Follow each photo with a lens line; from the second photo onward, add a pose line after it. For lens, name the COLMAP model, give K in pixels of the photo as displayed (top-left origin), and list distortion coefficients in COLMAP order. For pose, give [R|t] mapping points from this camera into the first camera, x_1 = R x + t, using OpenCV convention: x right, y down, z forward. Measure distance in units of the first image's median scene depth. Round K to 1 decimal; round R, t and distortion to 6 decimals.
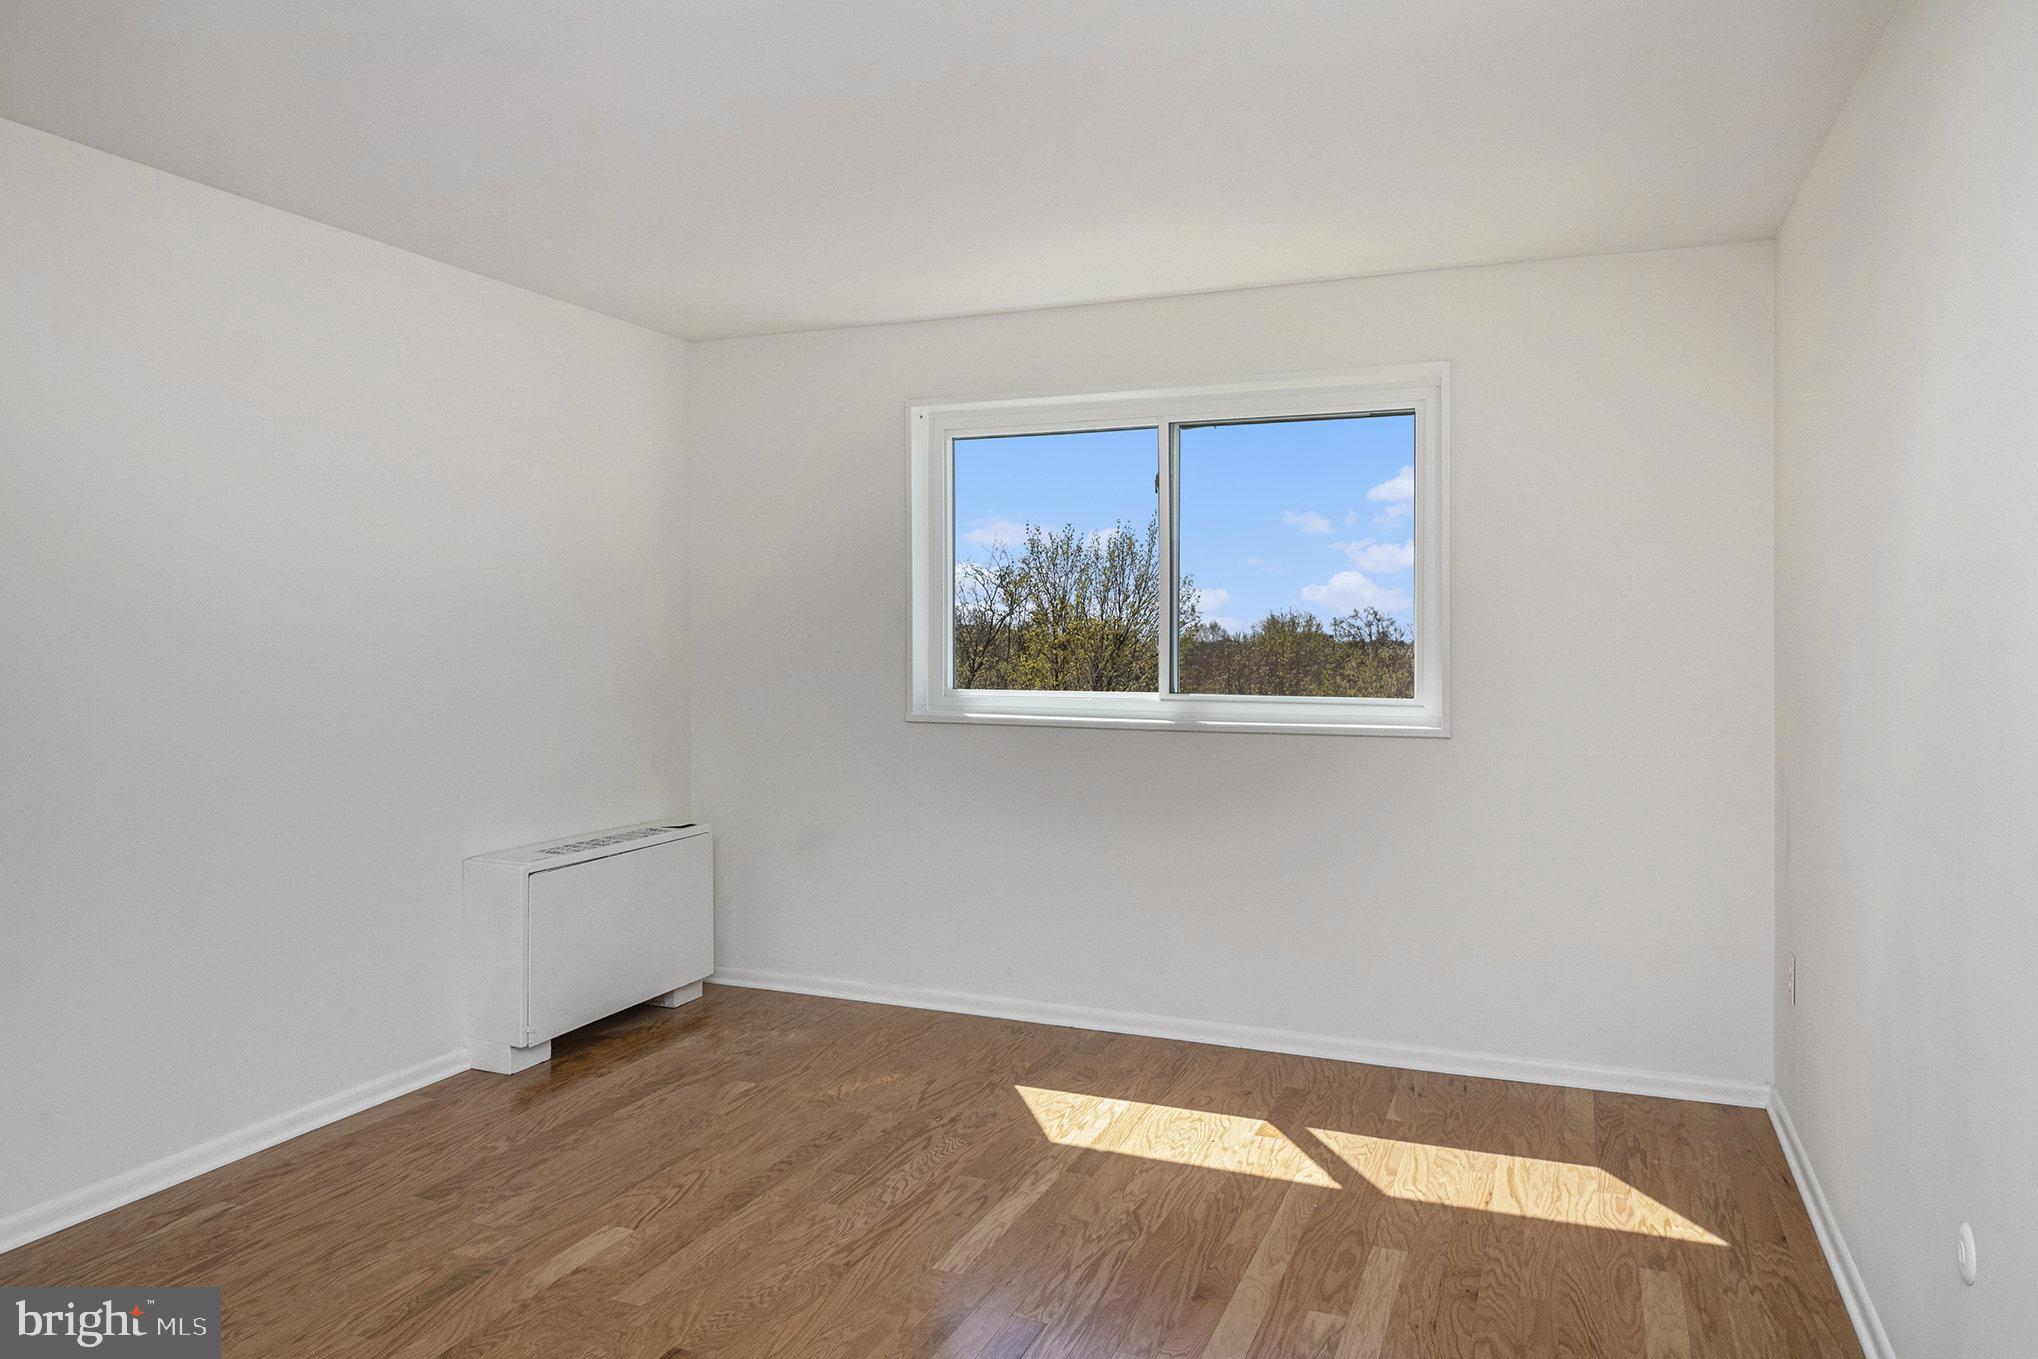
lens RADIAL K [[1295.4, 0, 1016.6], [0, 1295.4, 674.6], [0, 0, 1]] dist [-0.000079, -0.001467]
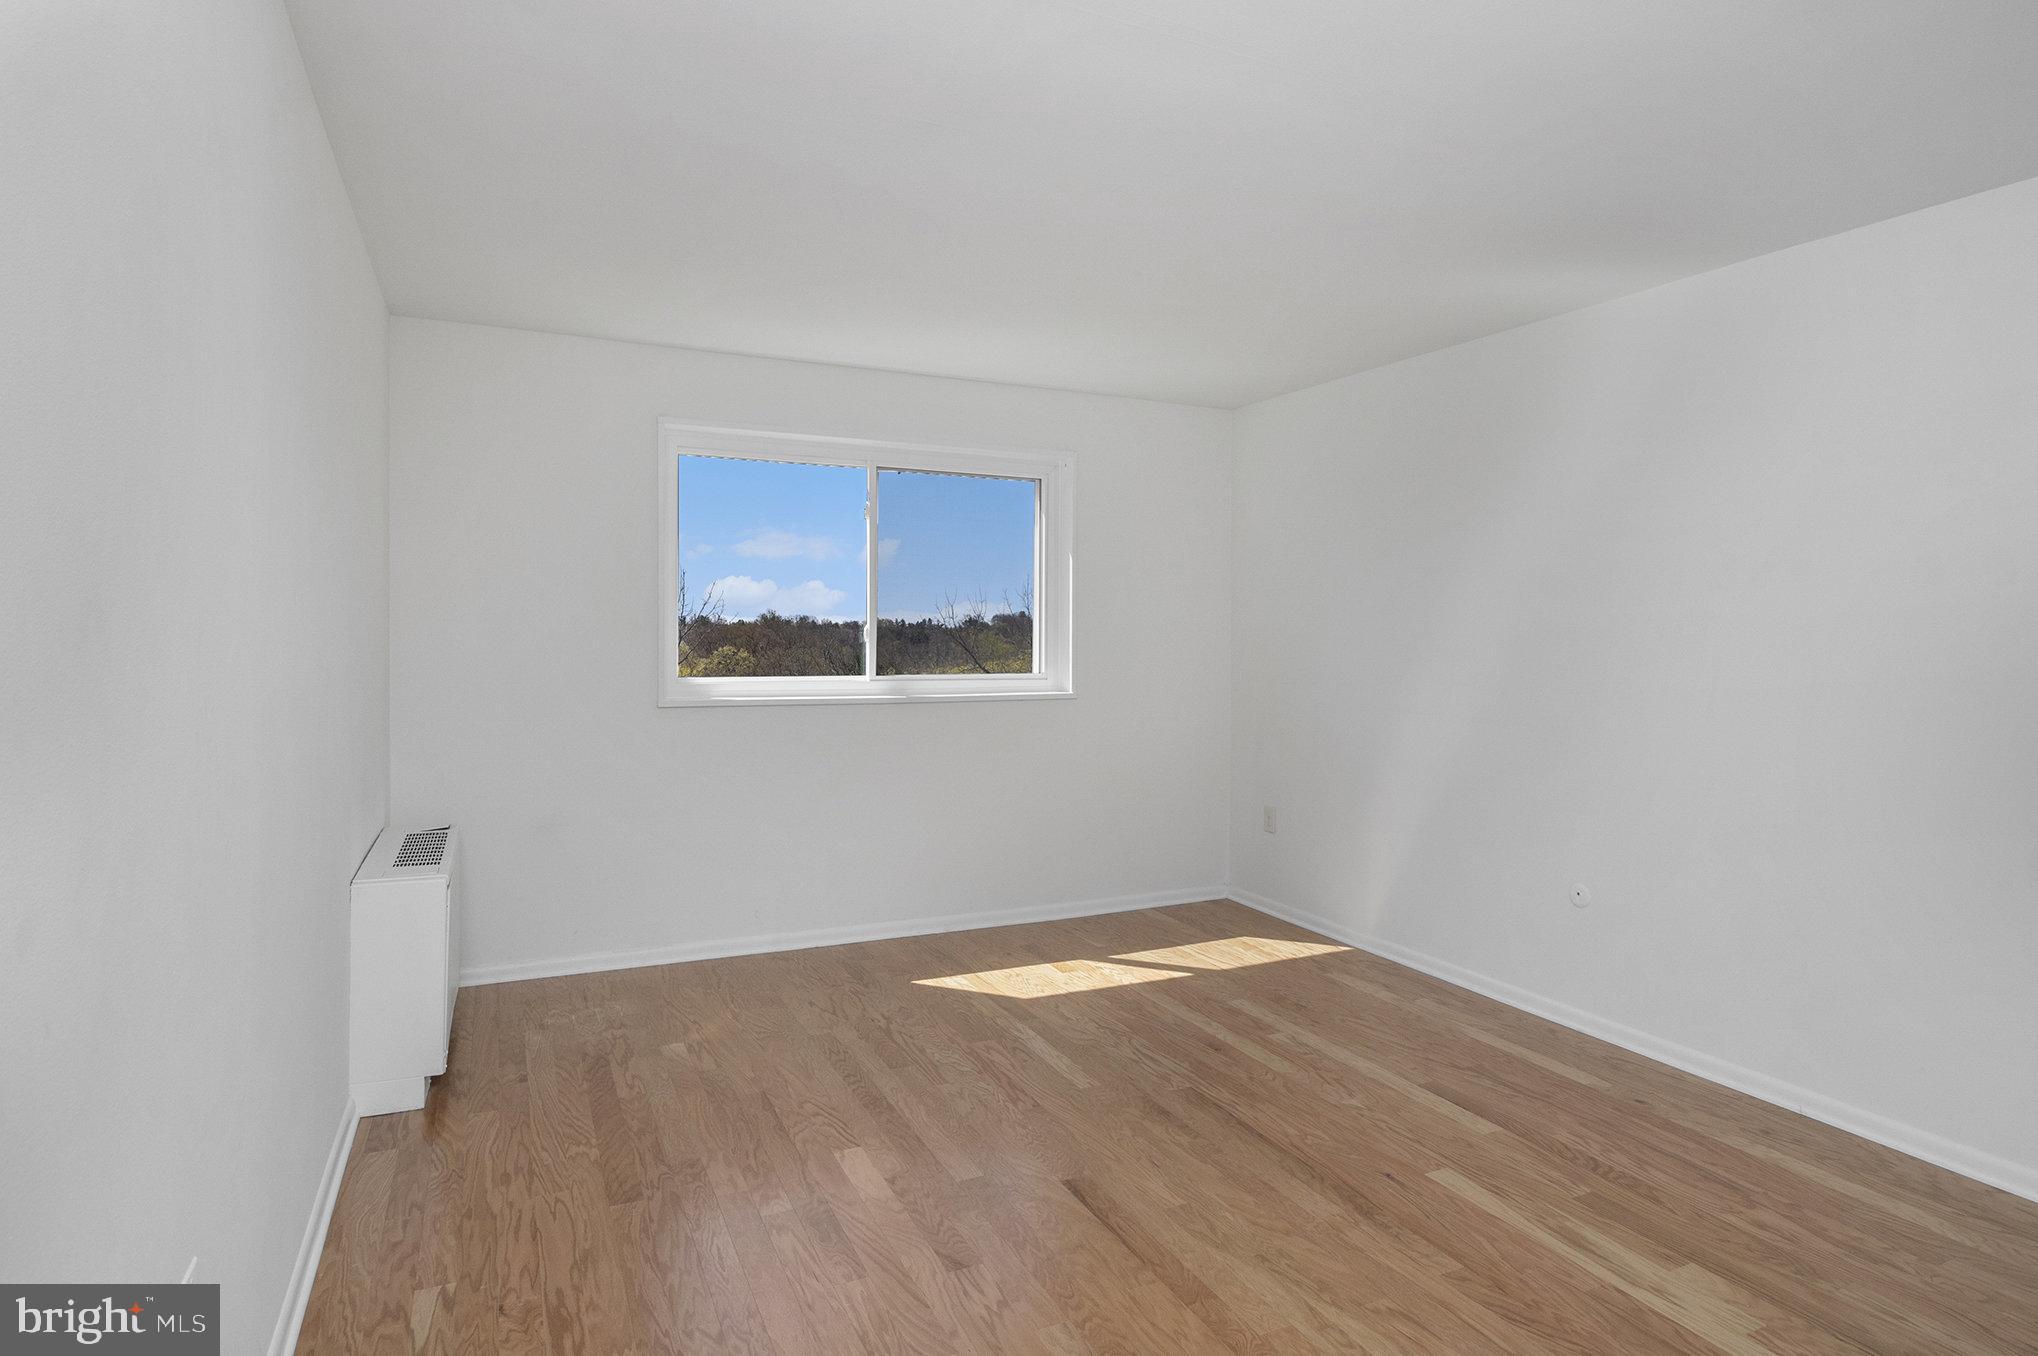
lens RADIAL K [[1115.5, 0, 954.3], [0, 1115.5, 671.9], [0, 0, 1]] dist [-0.007915, -0.005121]
pose [[0.696746, -0.024772, 0.716890, -0.850562], [0.016538, 0.999693, 0.018472, -0.010632], [-0.717127, -0.001014, 0.696942, 0.224598]]
